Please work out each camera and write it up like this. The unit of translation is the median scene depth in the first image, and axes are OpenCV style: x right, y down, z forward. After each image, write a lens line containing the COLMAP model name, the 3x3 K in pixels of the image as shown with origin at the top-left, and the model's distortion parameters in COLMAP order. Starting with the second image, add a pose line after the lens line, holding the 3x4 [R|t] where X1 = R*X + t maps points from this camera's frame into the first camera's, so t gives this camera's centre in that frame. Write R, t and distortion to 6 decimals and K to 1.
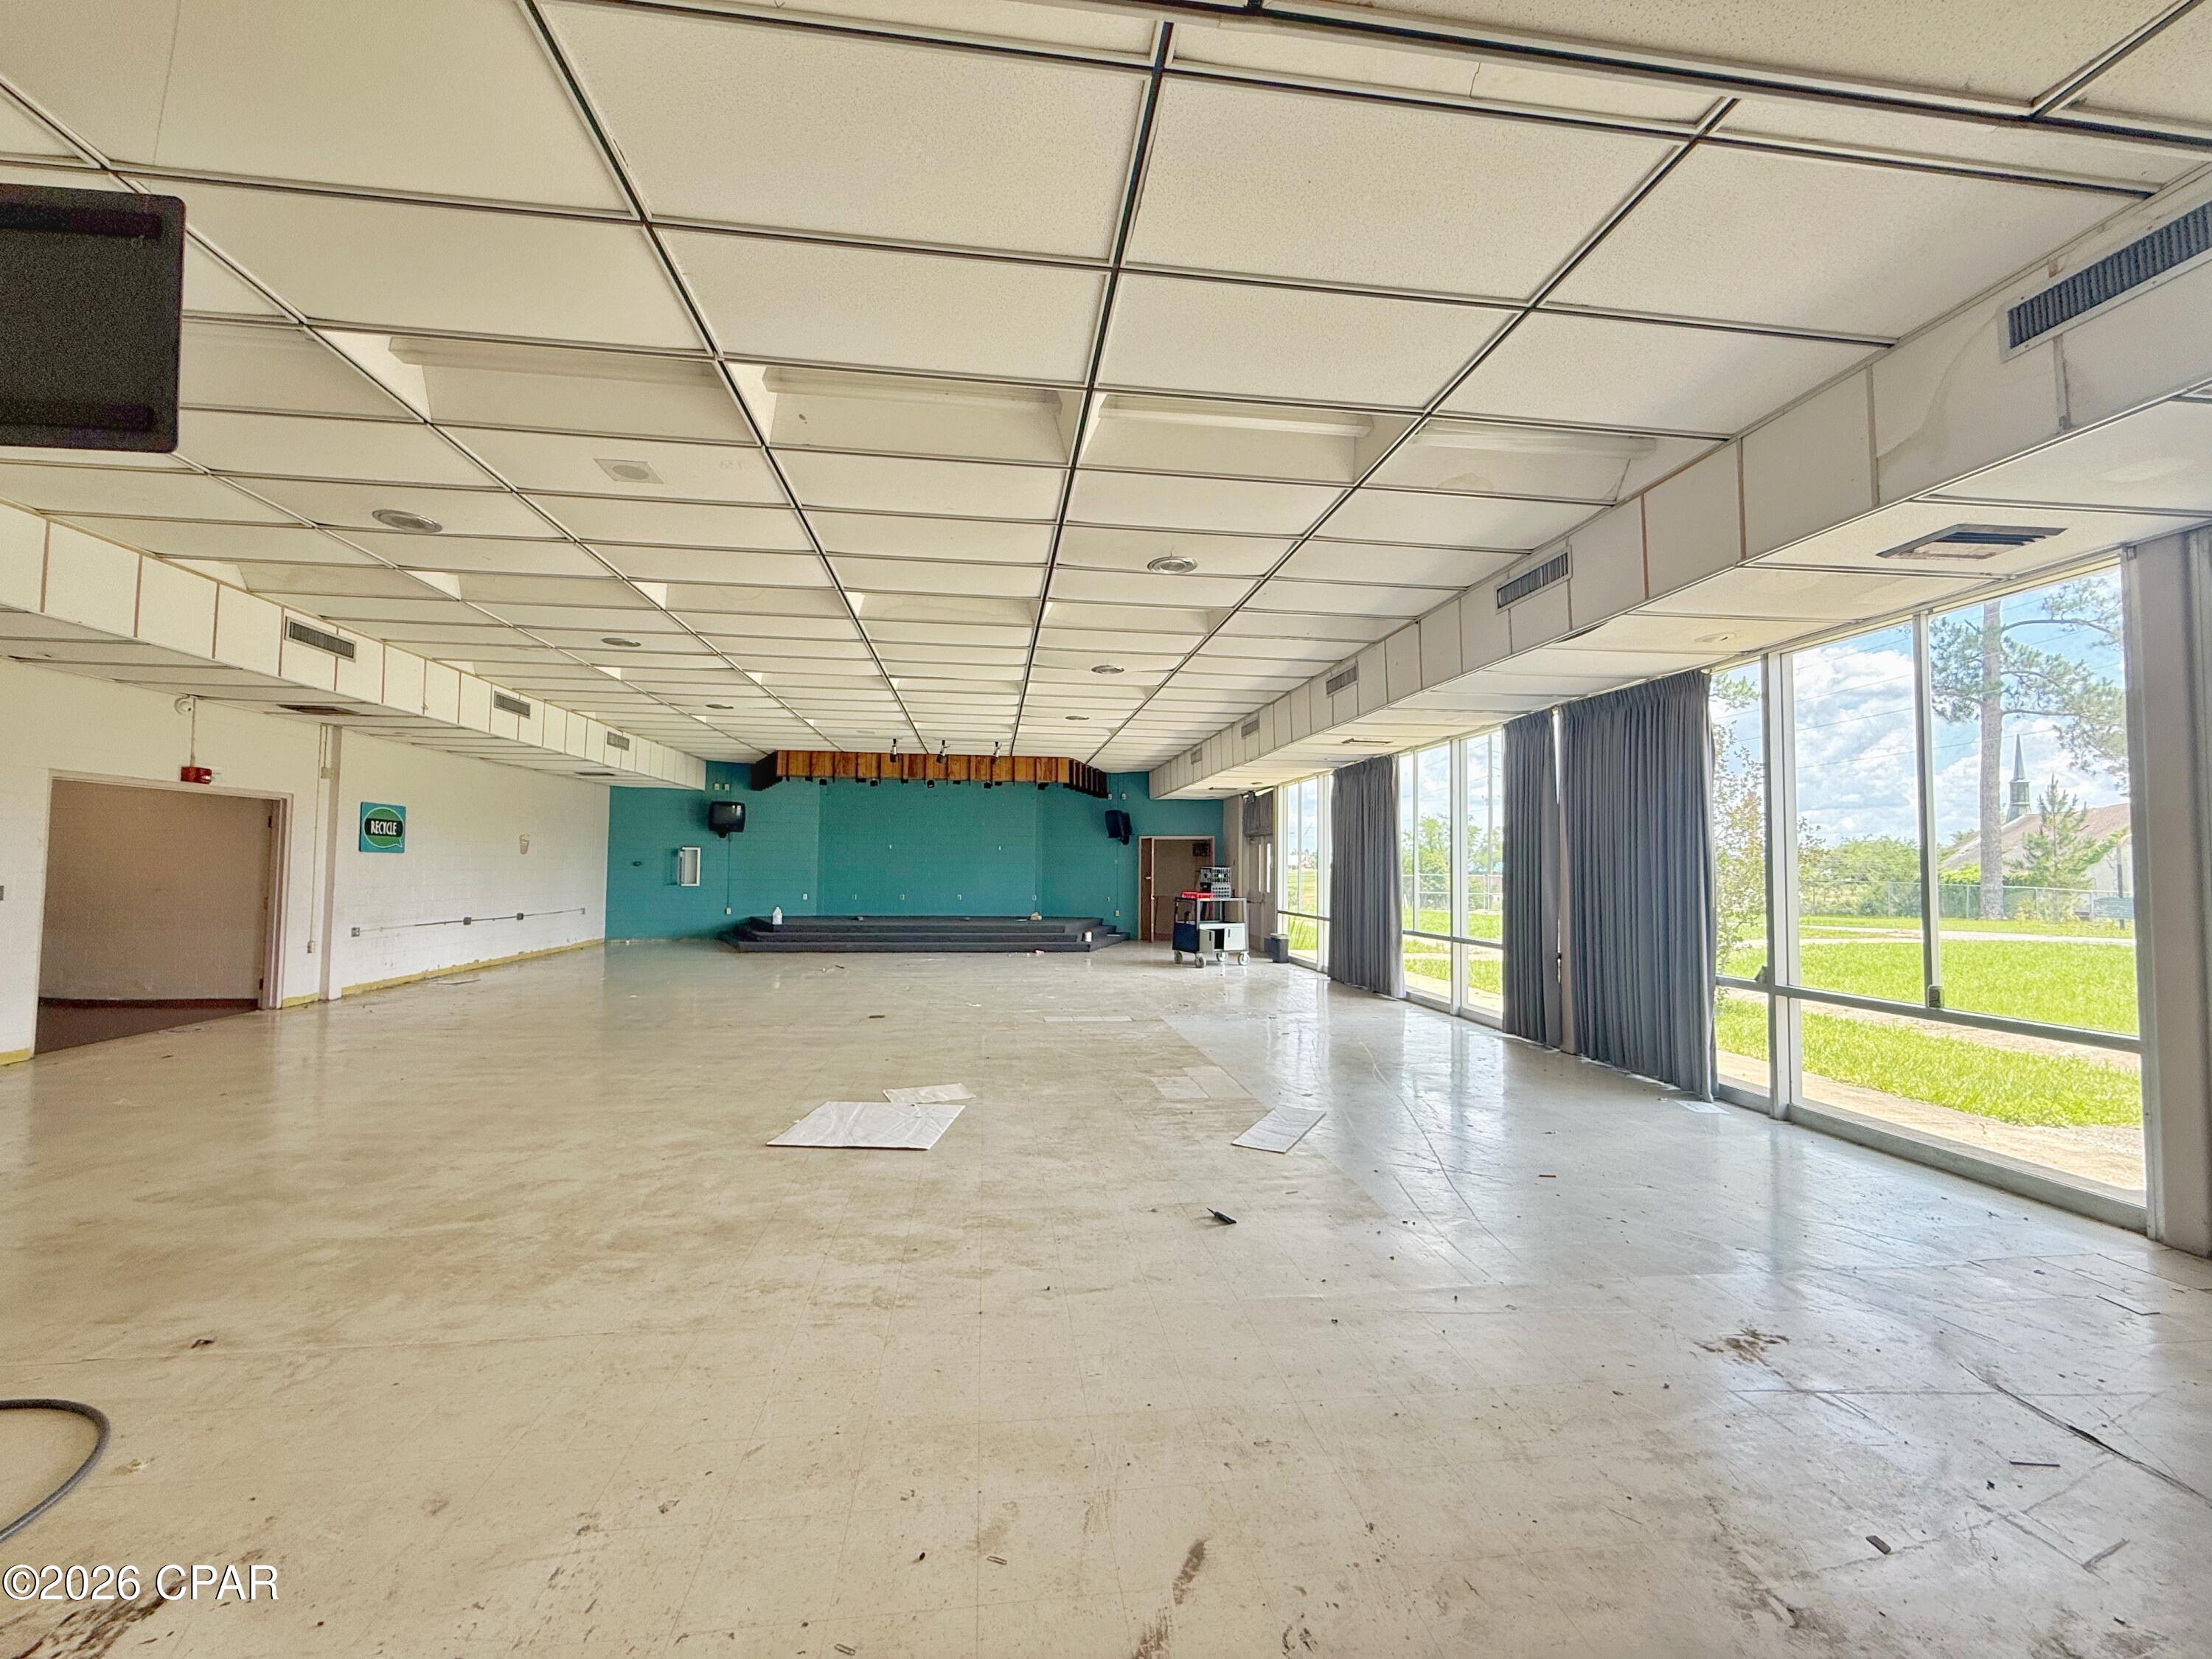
lens RADIAL K [[880.6, 0, 1108.4], [0, 880.6, 827.3], [0, 0, 1]] dist [-0.000118, -0.000101]
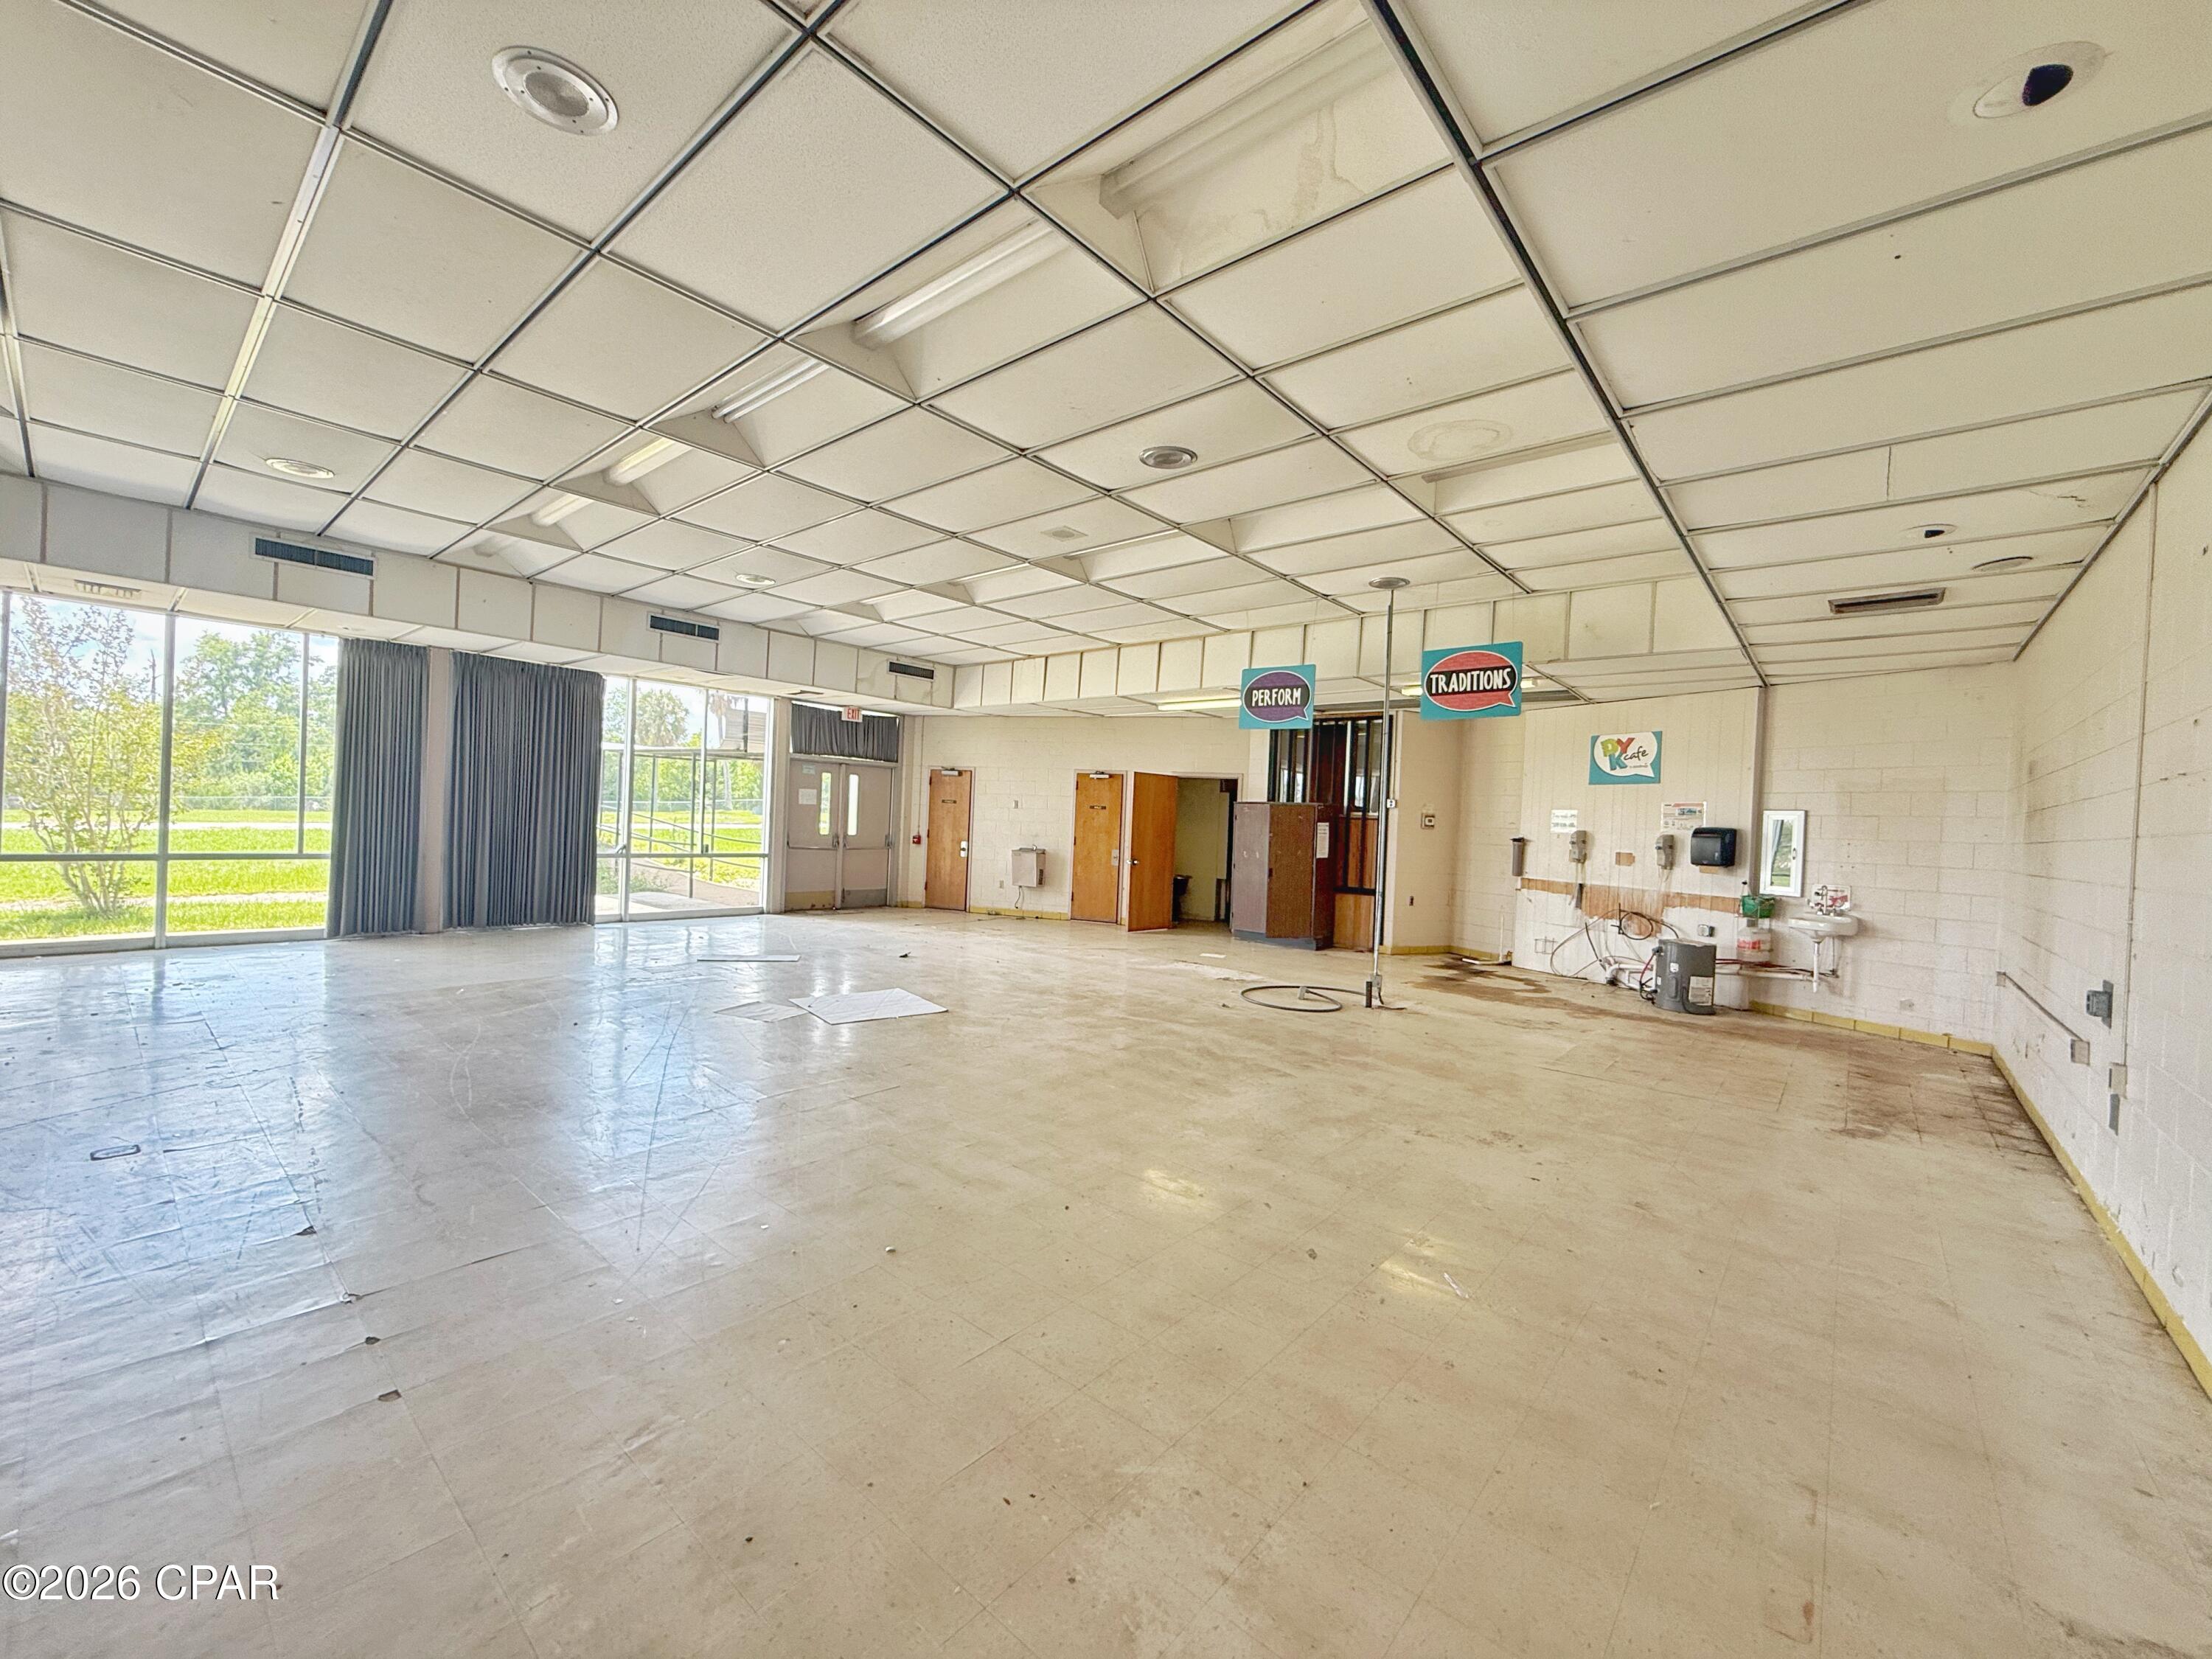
lens RADIAL K [[880.6, 0, 1108.3], [0, 880.6, 829.3], [0, 0, 1]] dist [-0.000118, -0.000101]
pose [[-0.668727, -0.045407, 0.742120, -1.699172], [-0.083536, 0.996402, -0.014309, 0.081586], [-0.738800, -0.071563, -0.670114, 1.908818]]
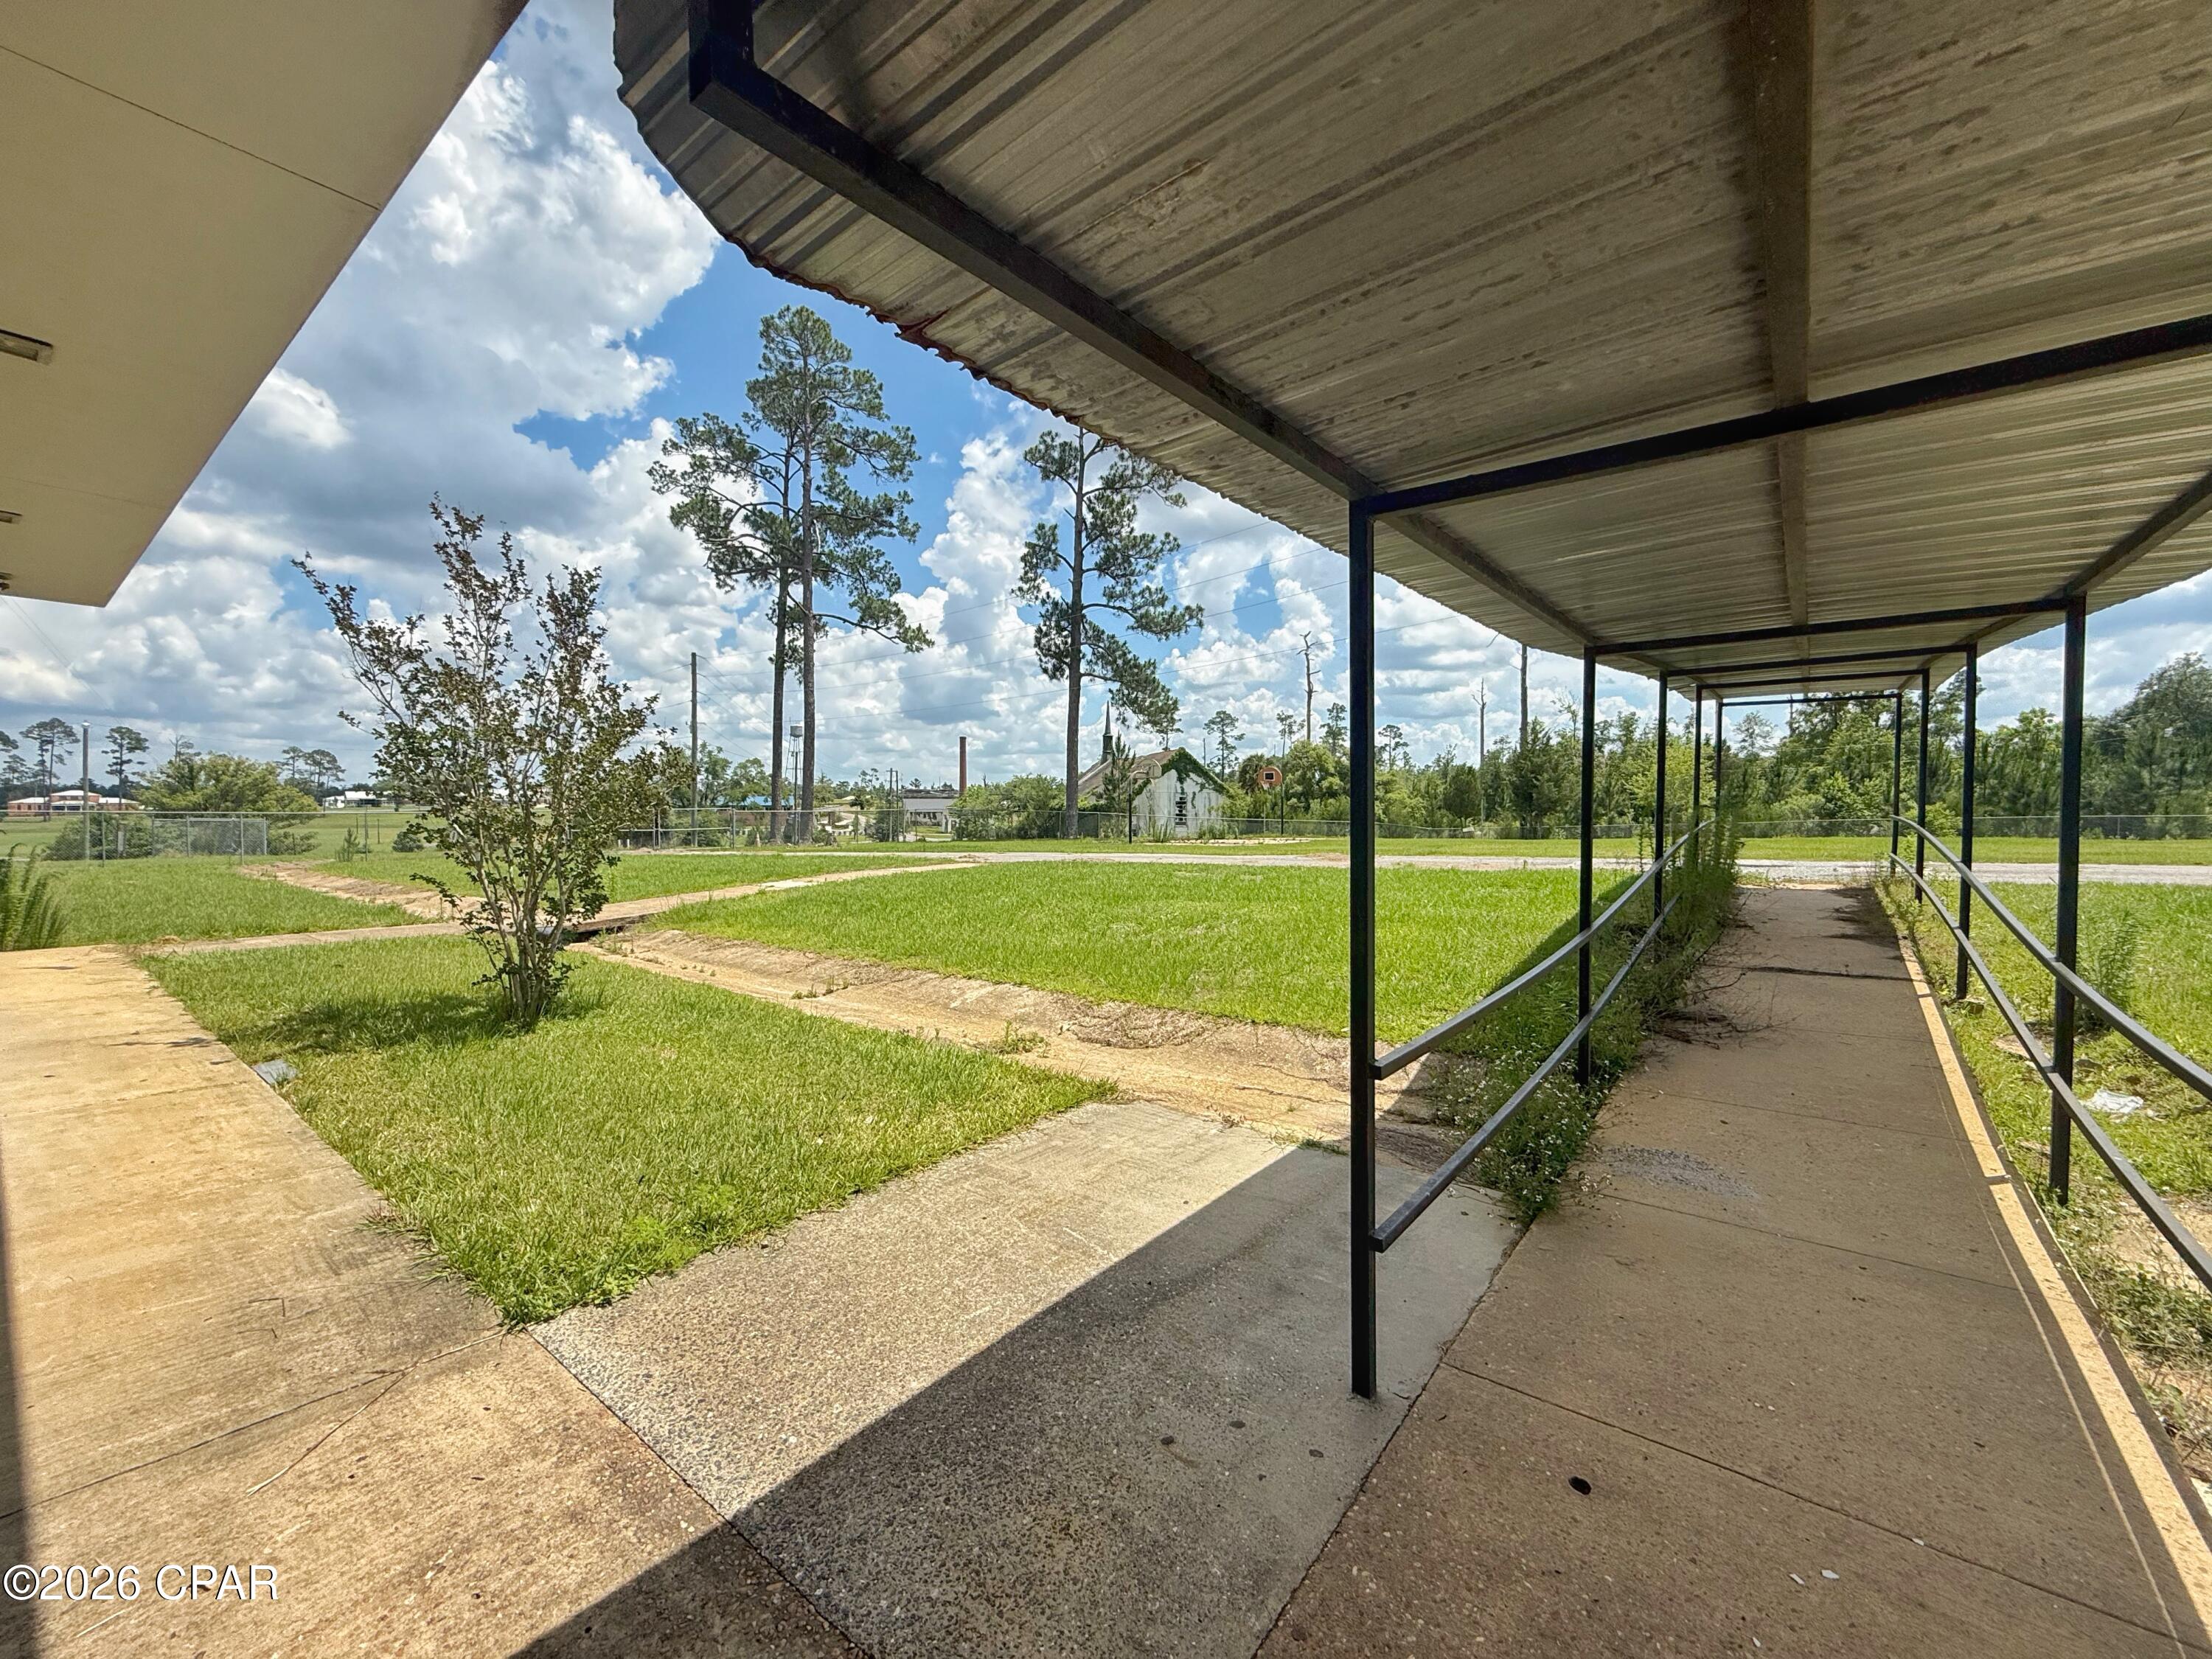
lens RADIAL K [[880.6, 0, 1101.3], [0, 880.6, 827.3], [0, 0, 1]] dist [-0.000118, -0.000101]
pose [[0.717443, -0.026313, 0.696120, 0.149393], [-0.026196, 0.997560, 0.064706, 0.004543], [-0.696124, -0.064658, 0.715004, 0.062772]]
